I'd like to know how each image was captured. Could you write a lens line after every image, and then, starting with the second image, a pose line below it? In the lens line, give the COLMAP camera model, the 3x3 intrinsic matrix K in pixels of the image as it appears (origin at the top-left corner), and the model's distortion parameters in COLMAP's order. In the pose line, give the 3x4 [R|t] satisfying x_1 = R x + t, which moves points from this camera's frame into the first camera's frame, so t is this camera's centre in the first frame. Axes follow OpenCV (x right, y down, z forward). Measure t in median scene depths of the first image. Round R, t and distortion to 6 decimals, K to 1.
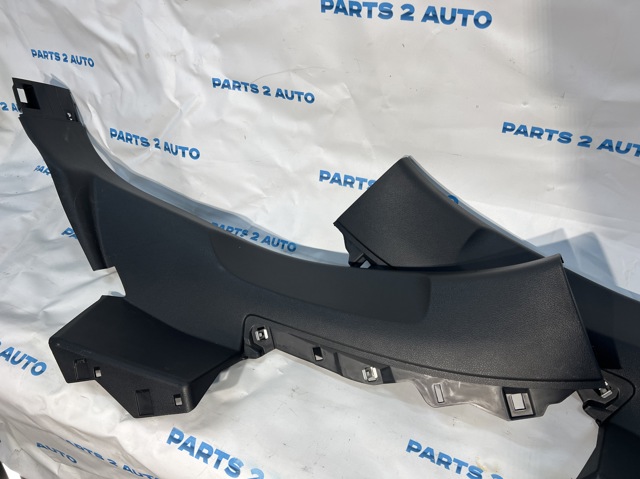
lens RADIAL K [[475.7, 0, 323.3], [0, 475.7, 236.7], [0, 0, 1]] dist [0.044403, -0.054623]
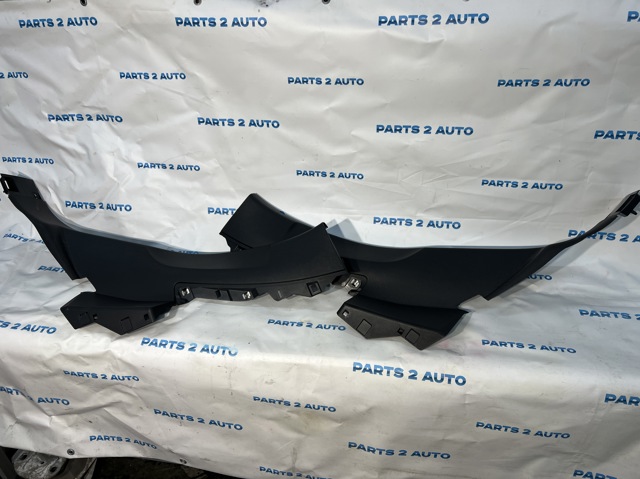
lens RADIAL K [[475.7, 0, 322.7], [0, 475.7, 244.7], [0, 0, 1]] dist [0.044403, -0.054623]
pose [[0.963683, -0.116994, 0.240059, -0.038334], [0.157541, 0.974904, -0.157301, 0.366591], [-0.215631, 0.189408, 0.957929, -0.819800]]
